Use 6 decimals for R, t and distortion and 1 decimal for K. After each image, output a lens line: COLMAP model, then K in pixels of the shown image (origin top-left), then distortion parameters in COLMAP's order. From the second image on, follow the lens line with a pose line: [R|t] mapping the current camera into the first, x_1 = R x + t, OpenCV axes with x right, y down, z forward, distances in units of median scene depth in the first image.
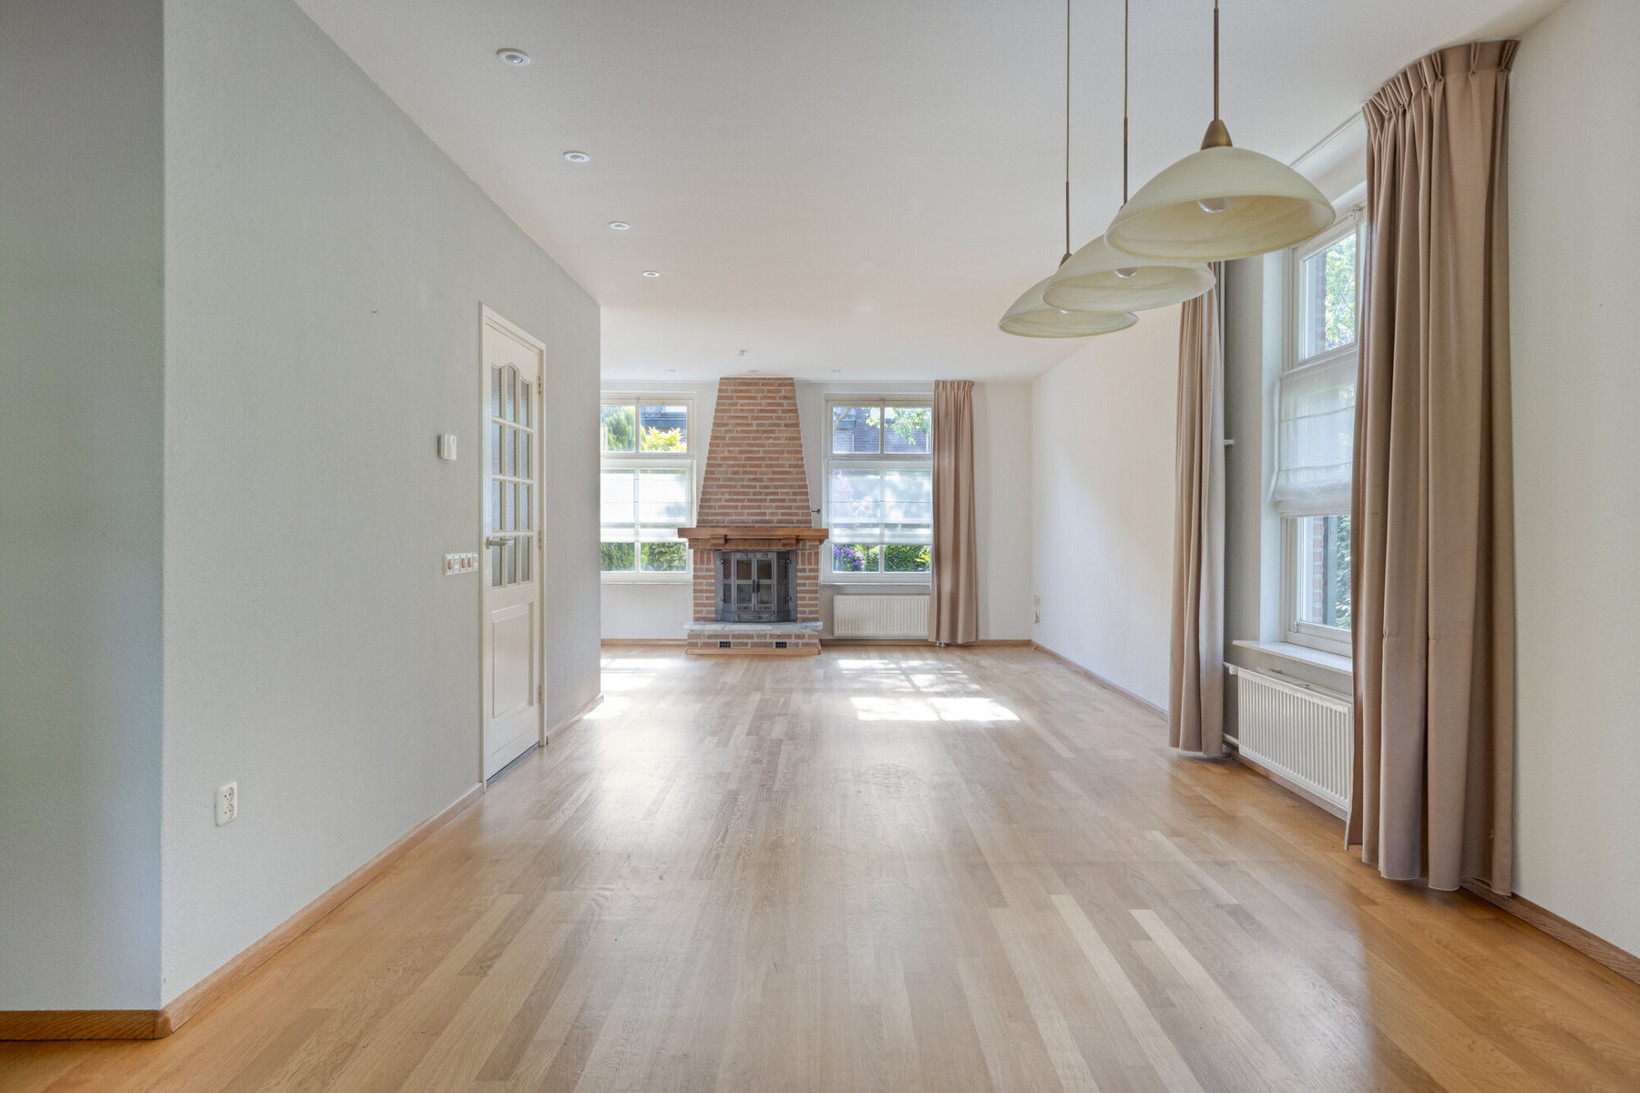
lens RADIAL K [[993.5, 0, 832.3], [0, 993.5, 536.1], [0, 0, 1]] dist [-0.001798, -0.000935]
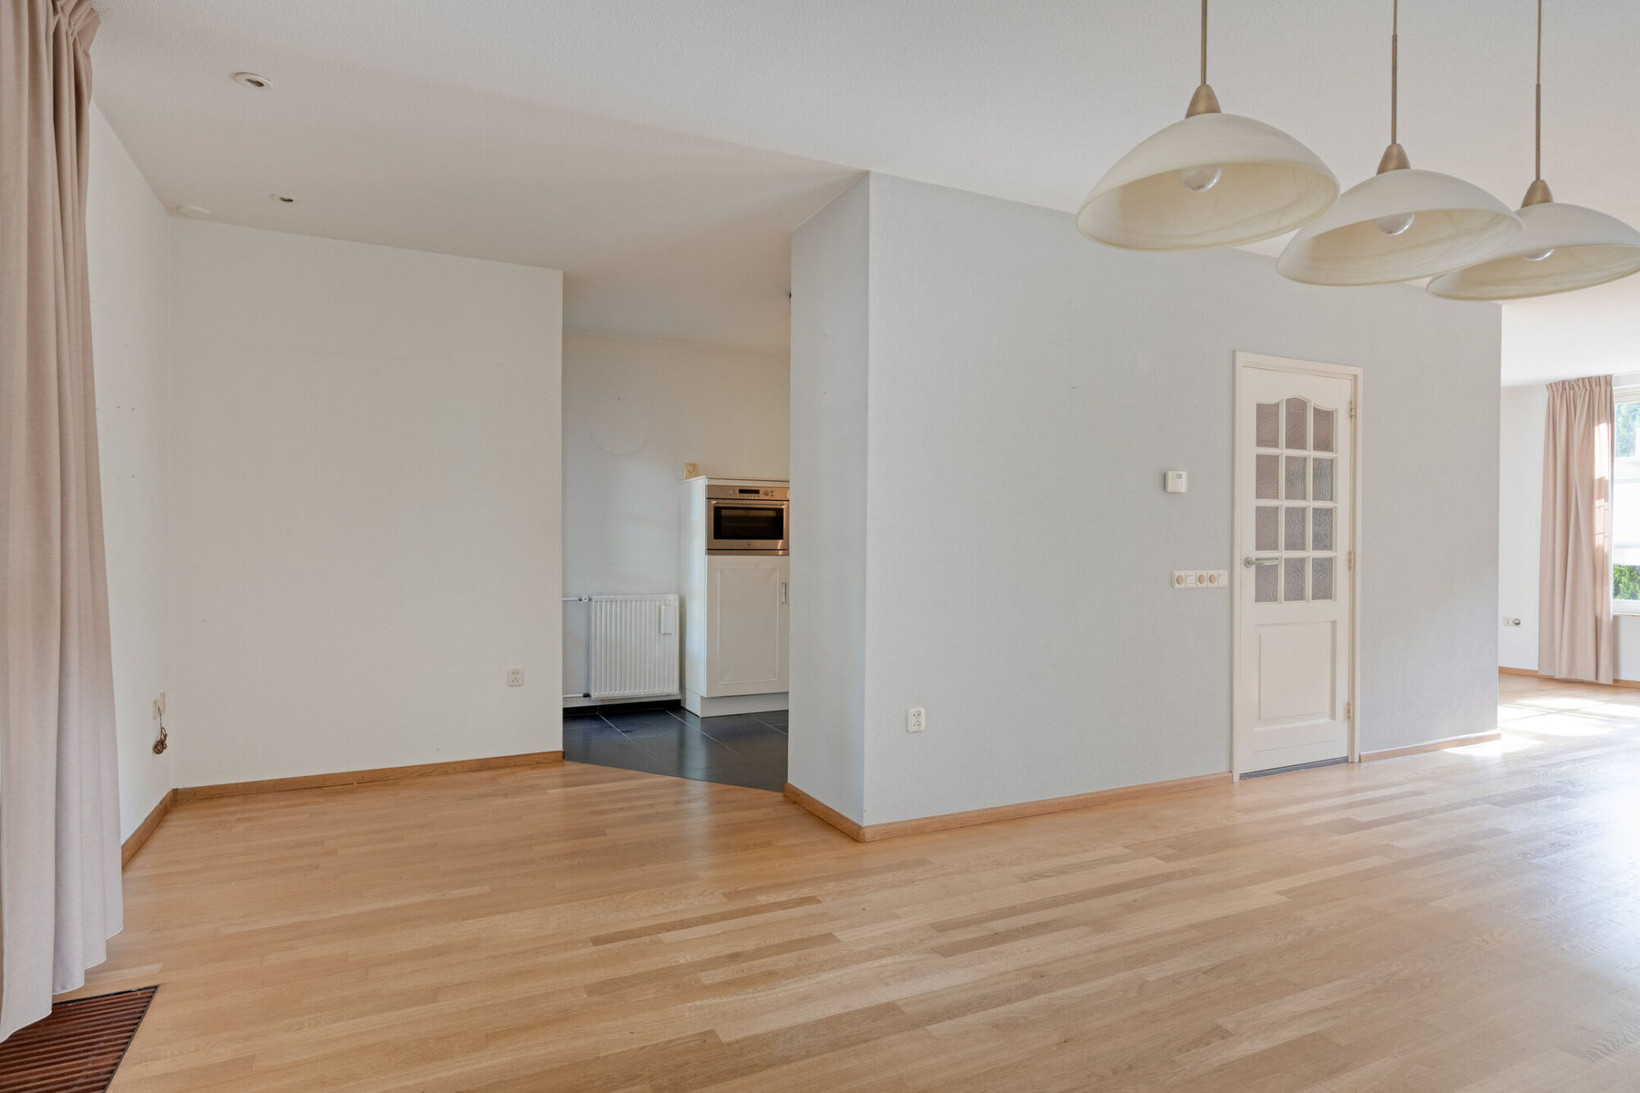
lens RADIAL K [[888.9, 0, 819.7], [0, 888.9, 555.8], [0, 0, 1]] dist [-0.003119, 0.001423]
pose [[0.424625, 0.006363, -0.905347, 0.167468], [-0.005696, 0.999974, 0.004357, -0.000995], [0.905351, 0.003307, 0.424651, 0.063813]]
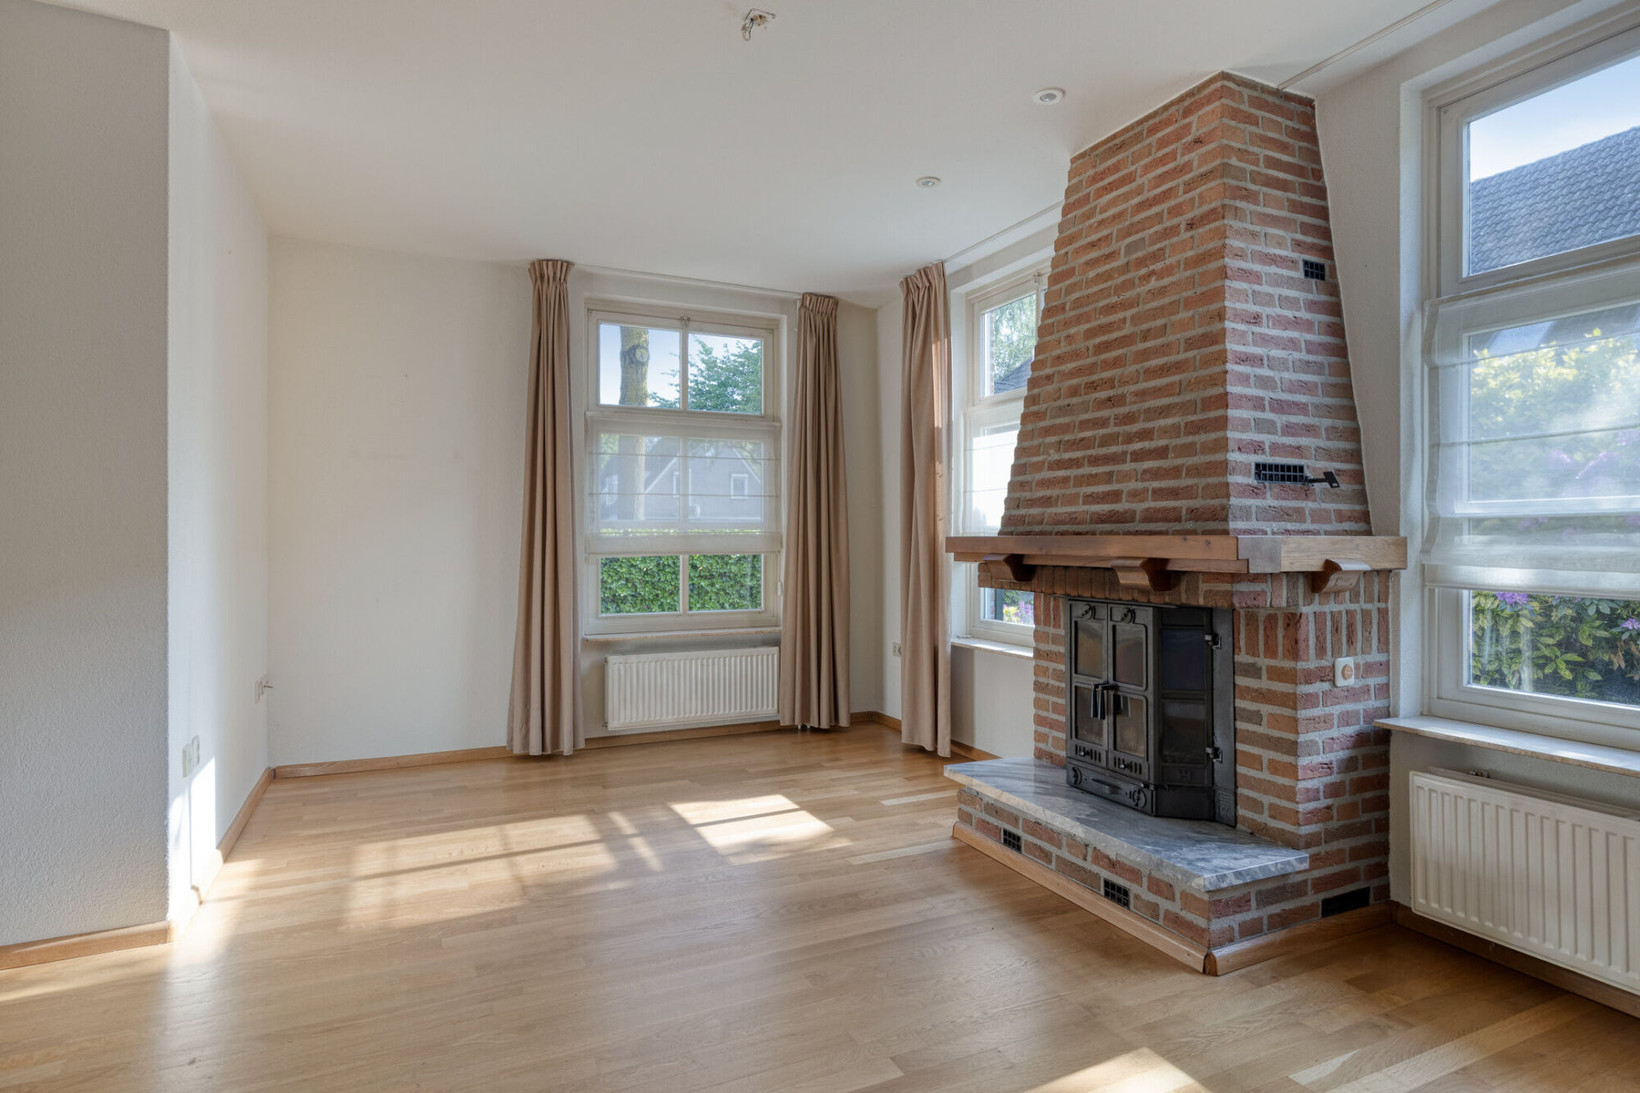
lens RADIAL K [[888.9, 0, 820.9], [0, 888.9, 530.9], [0, 0, 1]] dist [-0.003119, 0.001423]
pose [[0.415791, -0.010584, -0.909399, 0.170842], [-0.002064, 0.999919, -0.012581, -0.005816], [0.909458, 0.007108, 0.415735, 0.770855]]
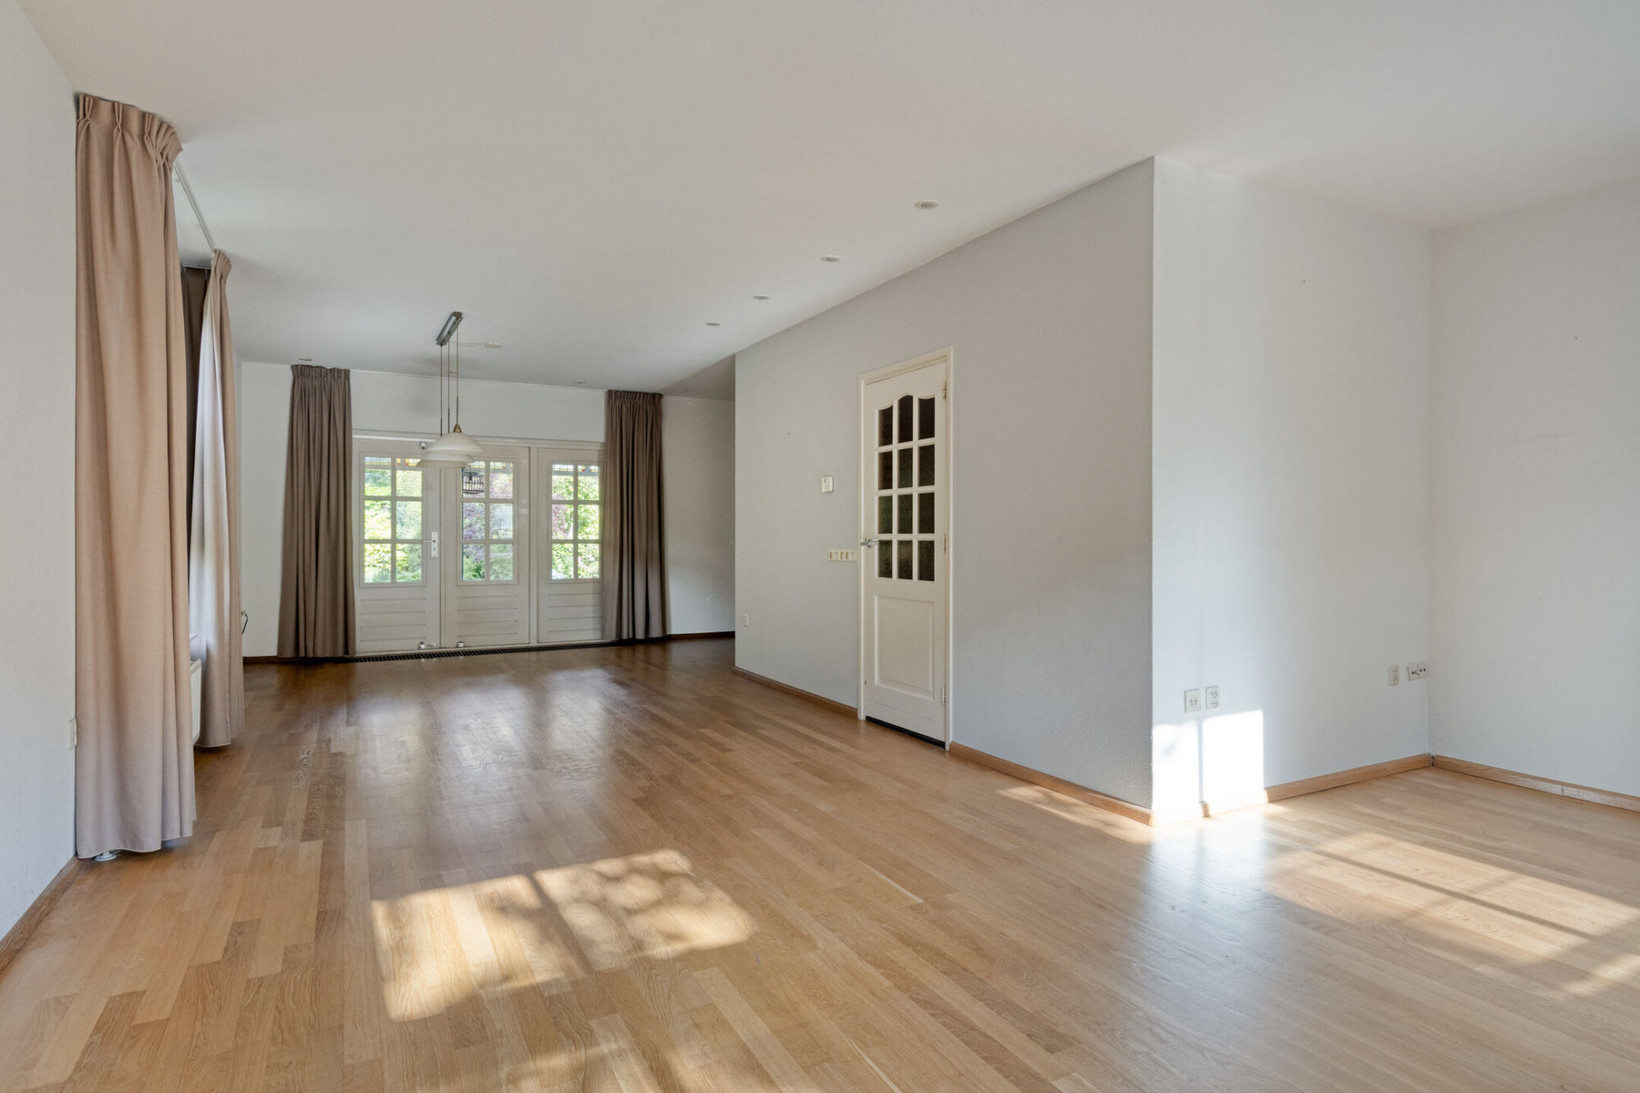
lens RADIAL K [[888.9, 0, 861.5], [0, 888.9, 536.4], [0, 0, 1]] dist [-0.003119, 0.001423]
pose [[-0.869467, -0.002227, -0.493986, 0.126809], [-0.006781, 0.999949, 0.007427, -0.005457], [0.493944, 0.009808, -0.869438, 0.965831]]
